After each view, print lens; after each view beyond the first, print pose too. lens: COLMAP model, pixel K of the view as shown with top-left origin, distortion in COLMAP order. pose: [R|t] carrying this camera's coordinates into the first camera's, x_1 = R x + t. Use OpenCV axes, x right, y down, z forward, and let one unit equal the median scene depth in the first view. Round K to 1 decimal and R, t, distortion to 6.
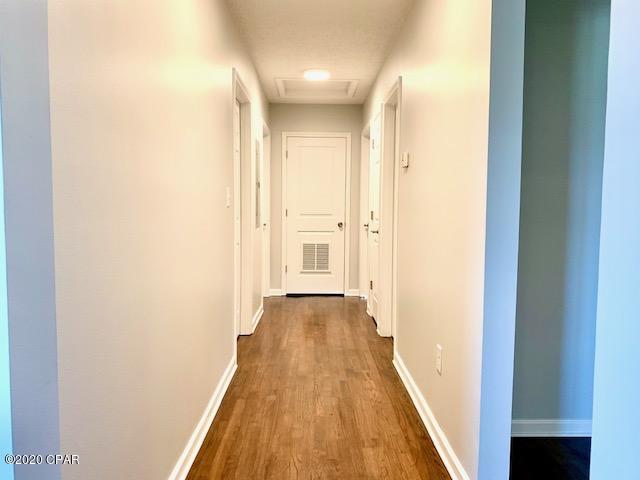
lens RADIAL K [[489.2, 0, 320.0], [0, 489.2, 240.0], [0, 0, 1]] dist [0.007486, 0.003003]
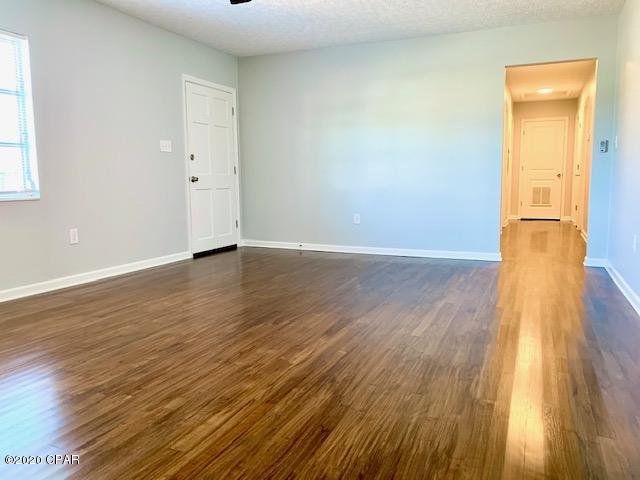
lens RADIAL K [[489.2, 0, 320.0], [0, 489.2, 240.0], [0, 0, 1]] dist [0.007486, 0.003003]
pose [[0.906568, 0.032838, -0.420780, 0.014692], [-0.011084, 0.998477, 0.054040, 0.101201], [0.421913, -0.044327, 0.905552, -0.781841]]
